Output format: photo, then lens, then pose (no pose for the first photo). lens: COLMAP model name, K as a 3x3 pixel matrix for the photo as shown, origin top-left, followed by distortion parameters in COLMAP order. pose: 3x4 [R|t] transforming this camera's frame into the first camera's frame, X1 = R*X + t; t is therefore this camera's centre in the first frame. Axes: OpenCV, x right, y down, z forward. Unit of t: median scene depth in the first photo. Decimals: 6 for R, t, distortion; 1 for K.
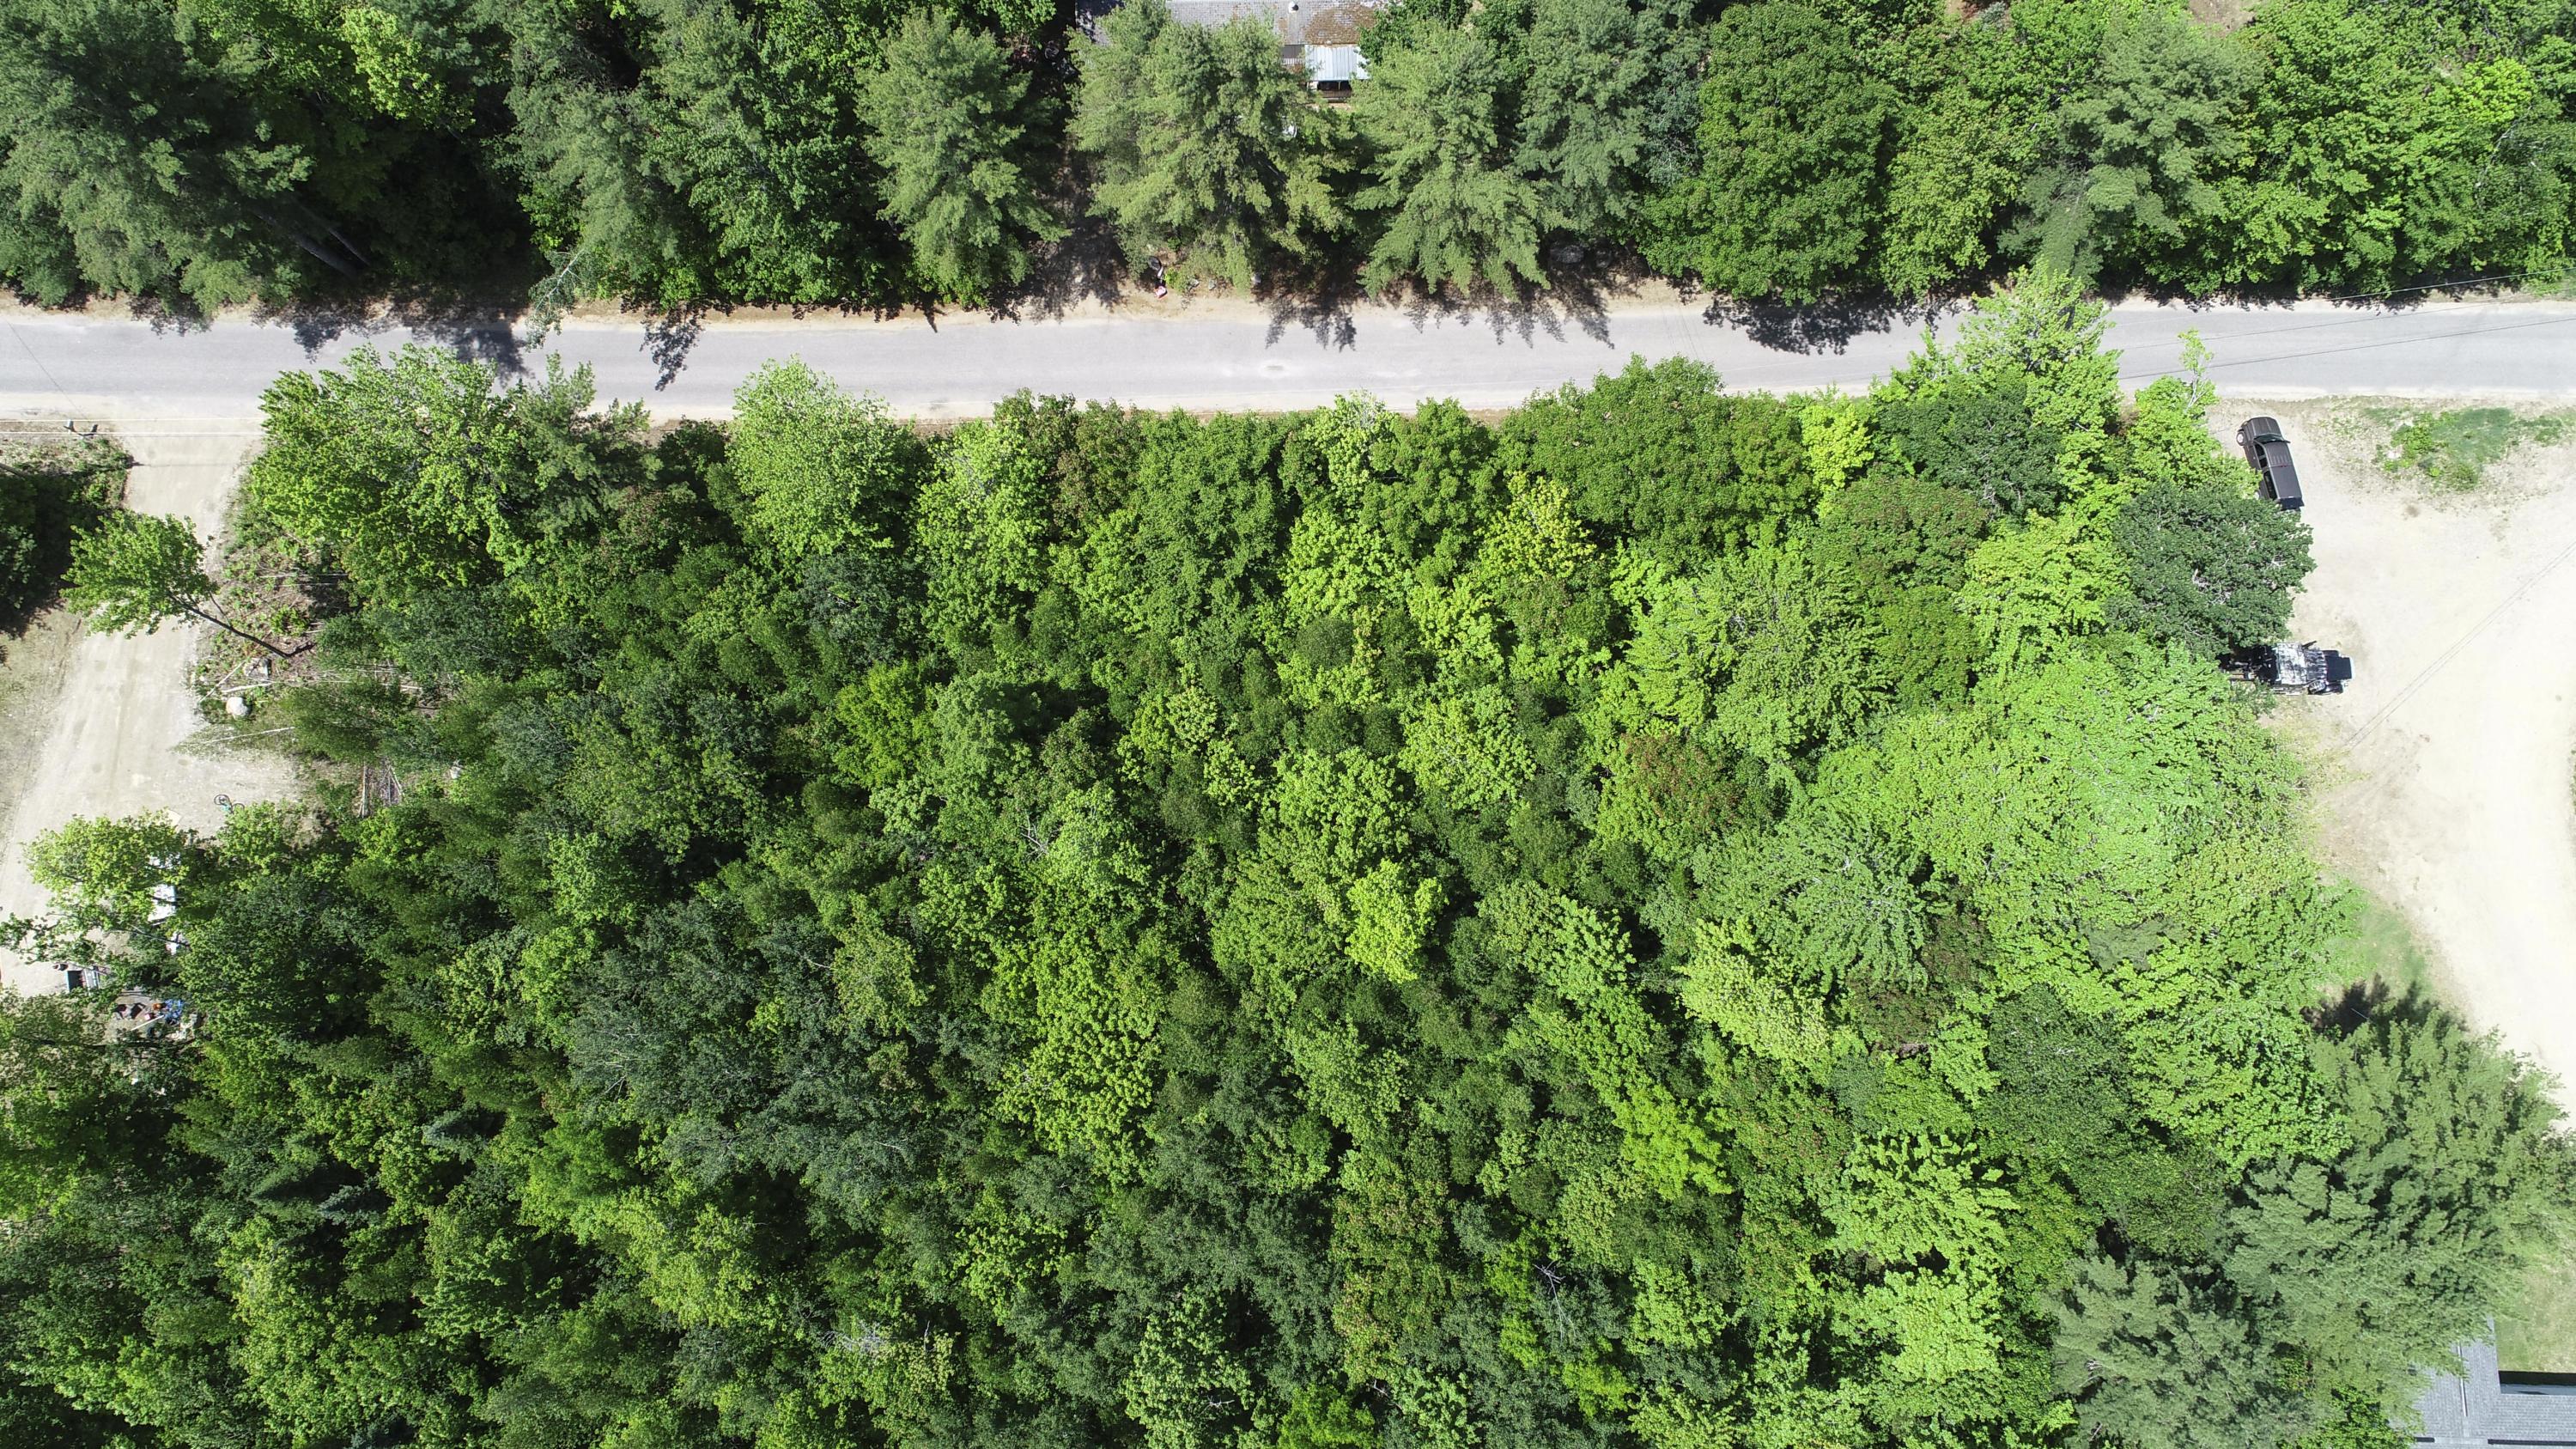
lens RADIAL K [[1718.8, 0, 1280.1], [0, 1718.8, 722.7], [0, 0, 1]] dist [-0.003766, 0.000552]
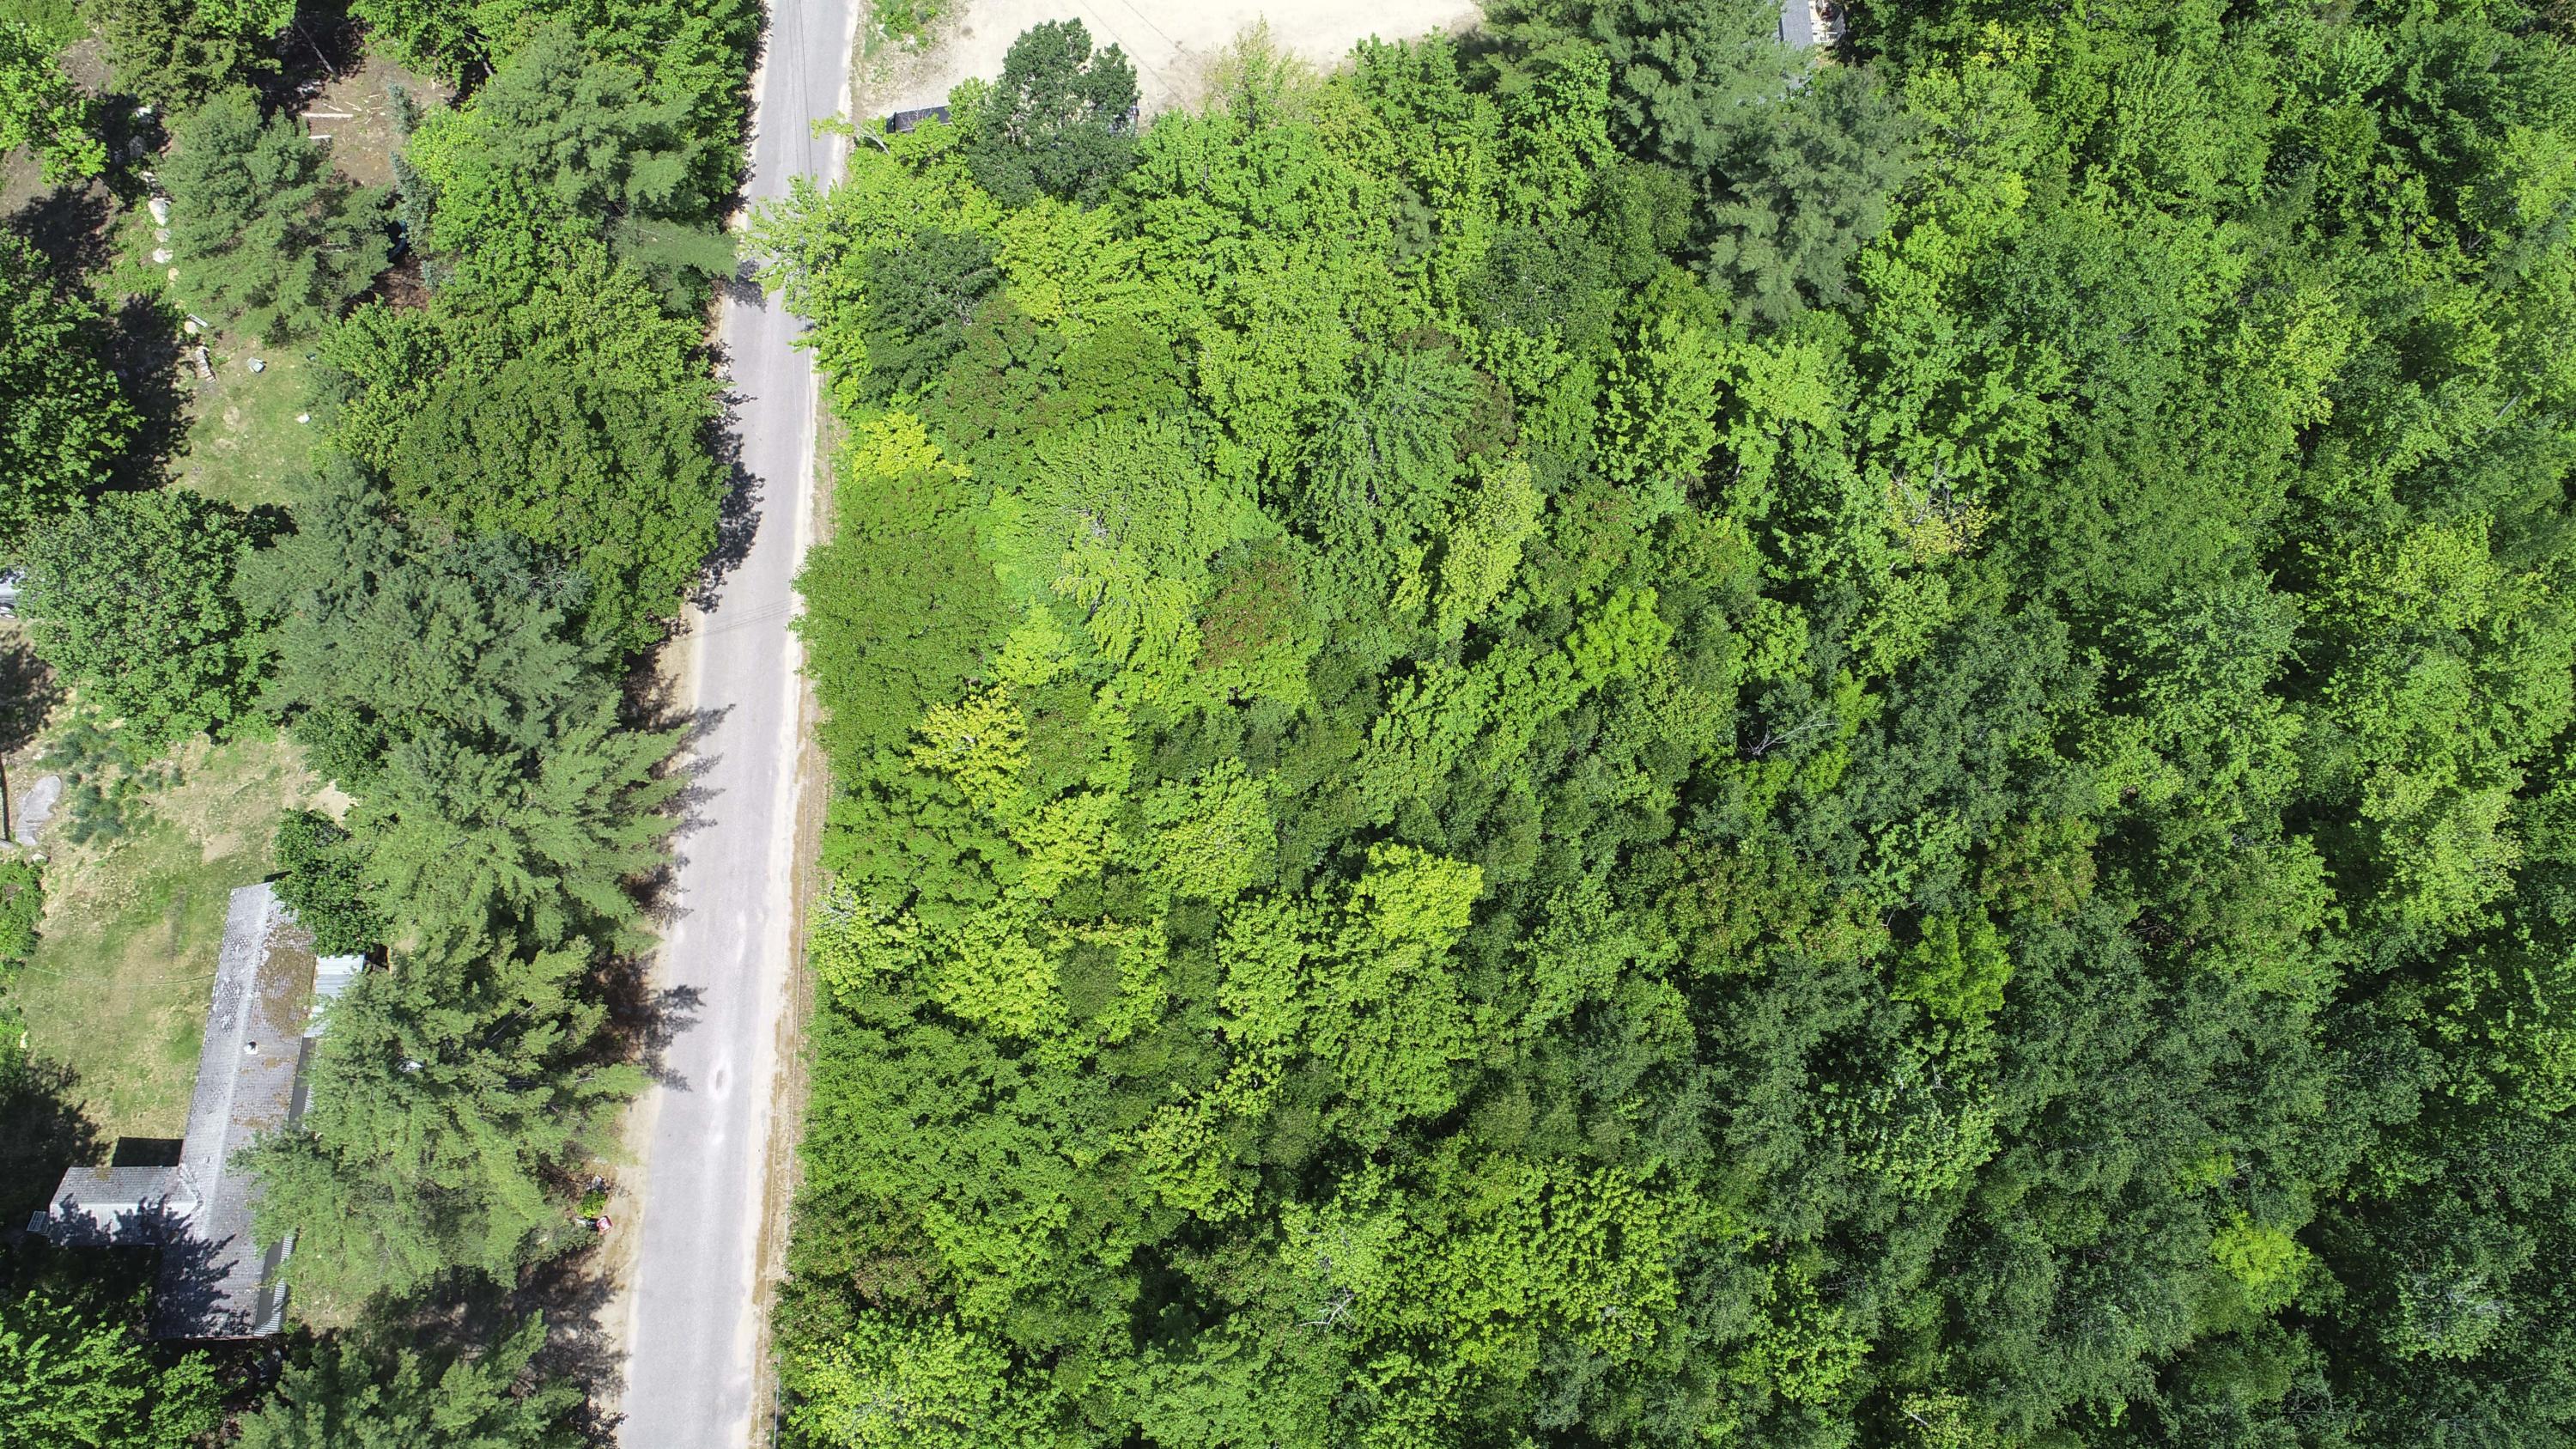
lens RADIAL K [[1718.8, 0, 1280.1], [0, 1718.8, 722.7], [0, 0, 1]] dist [-0.003766, 0.000552]
pose [[-0.014265, -0.931432, 0.363635, -0.170759], [0.977080, 0.064265, 0.202940, -0.138279], [-0.212394, 0.358195, 0.909167, 0.137245]]
